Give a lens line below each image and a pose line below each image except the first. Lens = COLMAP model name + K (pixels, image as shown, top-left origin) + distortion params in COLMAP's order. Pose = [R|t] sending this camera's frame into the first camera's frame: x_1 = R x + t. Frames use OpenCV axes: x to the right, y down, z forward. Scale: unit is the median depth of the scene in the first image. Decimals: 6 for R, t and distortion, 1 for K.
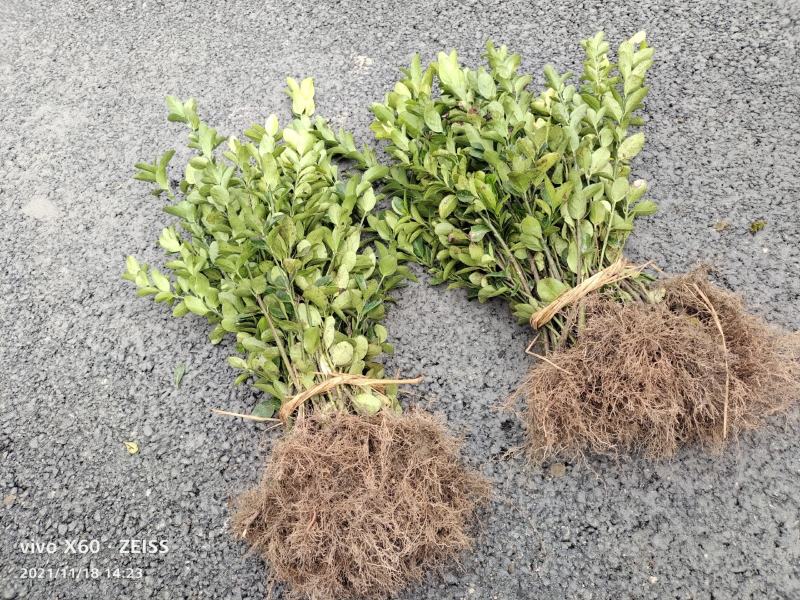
lens RADIAL K [[595.6, 0, 400.4], [0, 595.6, 290.8], [0, 0, 1]] dist [0.031921, -0.049333]
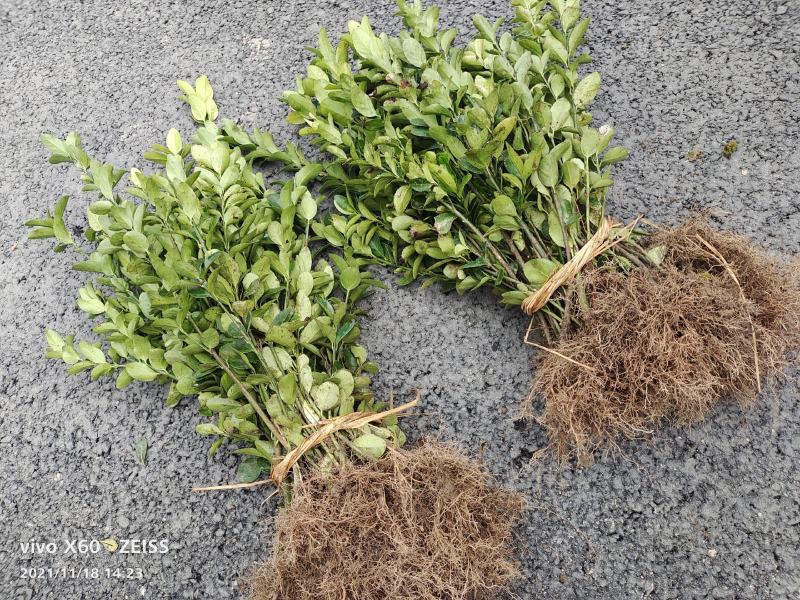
lens RADIAL K [[595.6, 0, 400.4], [0, 595.6, 290.8], [0, 0, 1]] dist [0.031921, -0.049333]
pose [[0.969025, -0.230437, 0.088823, -0.031410], [0.223233, 0.971133, 0.084065, -0.082618], [-0.105631, -0.061633, 0.992494, 0.117379]]
